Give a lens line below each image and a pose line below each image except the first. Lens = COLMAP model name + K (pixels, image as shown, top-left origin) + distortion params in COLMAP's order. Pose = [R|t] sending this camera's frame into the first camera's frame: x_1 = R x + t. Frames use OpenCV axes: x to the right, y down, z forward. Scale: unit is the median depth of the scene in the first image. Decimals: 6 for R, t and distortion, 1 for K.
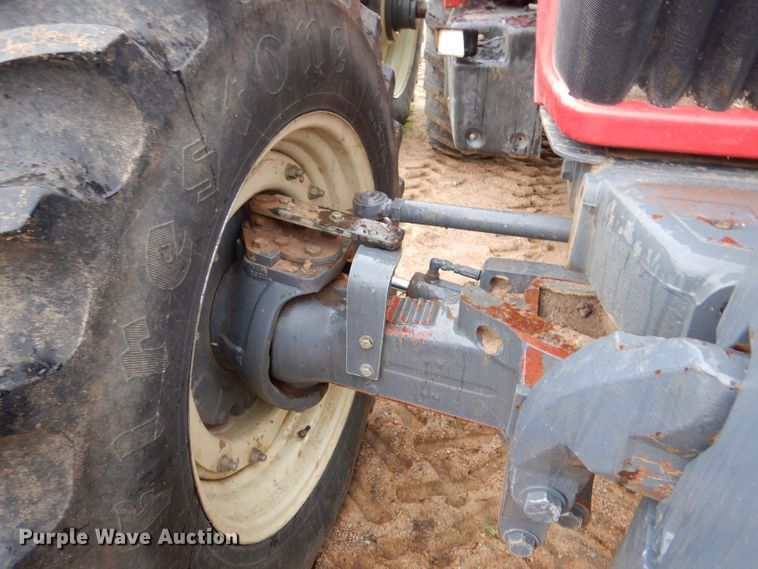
lens RADIAL K [[545.9, 0, 377.7], [0, 545.9, 282.9], [0, 0, 1]] dist [0.014818, -0.003157]
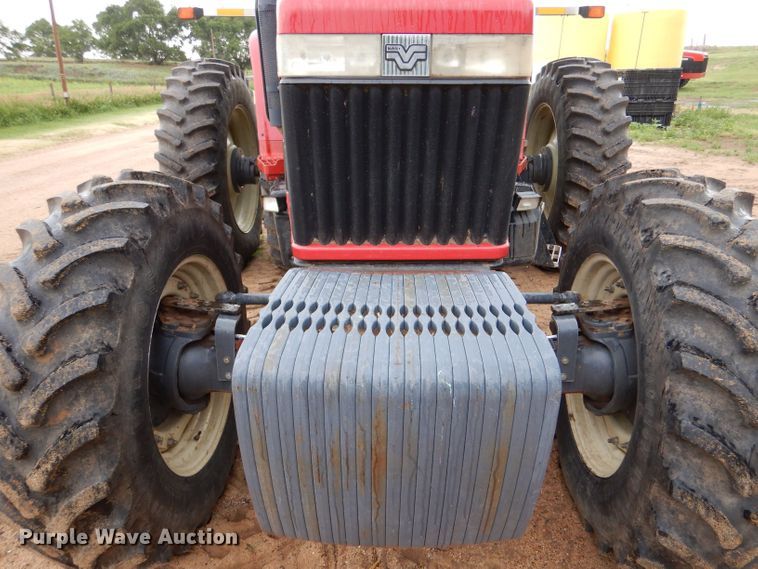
lens RADIAL K [[603.5, 0, 379.0], [0, 603.5, 284.5], [0, 0, 1]] dist [0.027052, -0.003550]
pose [[0.973328, -0.099622, 0.206660, 0.092510], [0.141054, 0.970284, -0.196602, 0.348955], [-0.180933, 0.220509, 0.958457, -1.313038]]
